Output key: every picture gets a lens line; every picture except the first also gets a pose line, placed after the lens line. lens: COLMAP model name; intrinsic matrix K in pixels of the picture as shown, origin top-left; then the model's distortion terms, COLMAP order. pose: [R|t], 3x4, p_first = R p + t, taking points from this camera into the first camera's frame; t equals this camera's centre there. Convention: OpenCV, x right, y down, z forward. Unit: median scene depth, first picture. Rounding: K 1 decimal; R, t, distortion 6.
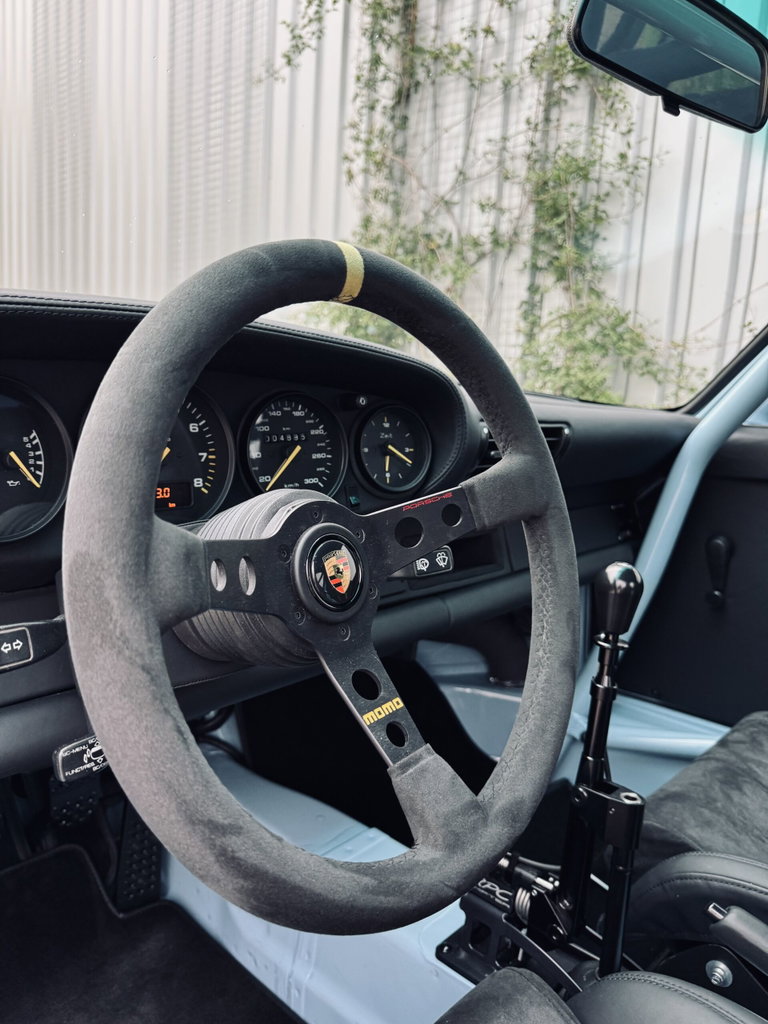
lens RADIAL K [[731.7, 0, 378.5], [0, 731.7, 508.0], [0, 0, 1]] dist [0.022280, -0.040231]
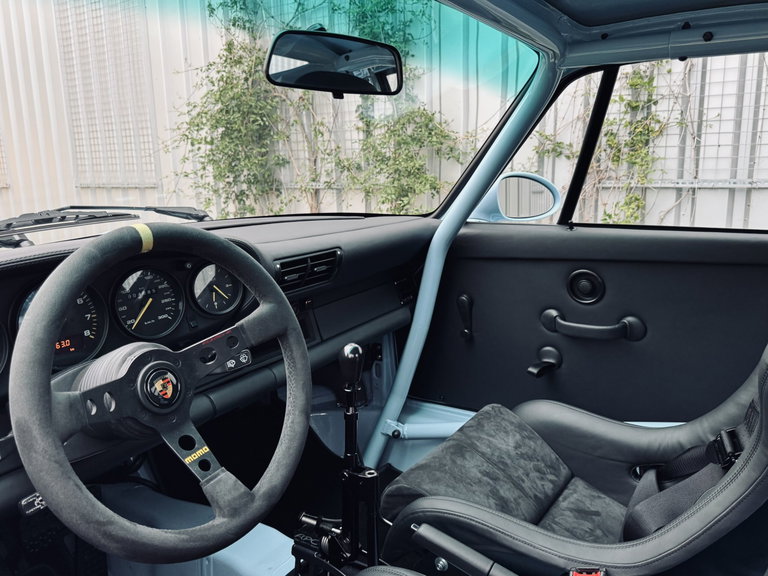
lens RADIAL K [[600.8, 0, 385.3], [0, 600.8, 285.5], [0, 0, 1]] dist [0.006607, -0.024711]
pose [[0.978442, -0.116804, 0.170317, 0.160045], [0.109409, 0.992625, 0.052212, -0.114056], [-0.175159, -0.032453, 0.984005, -0.371631]]
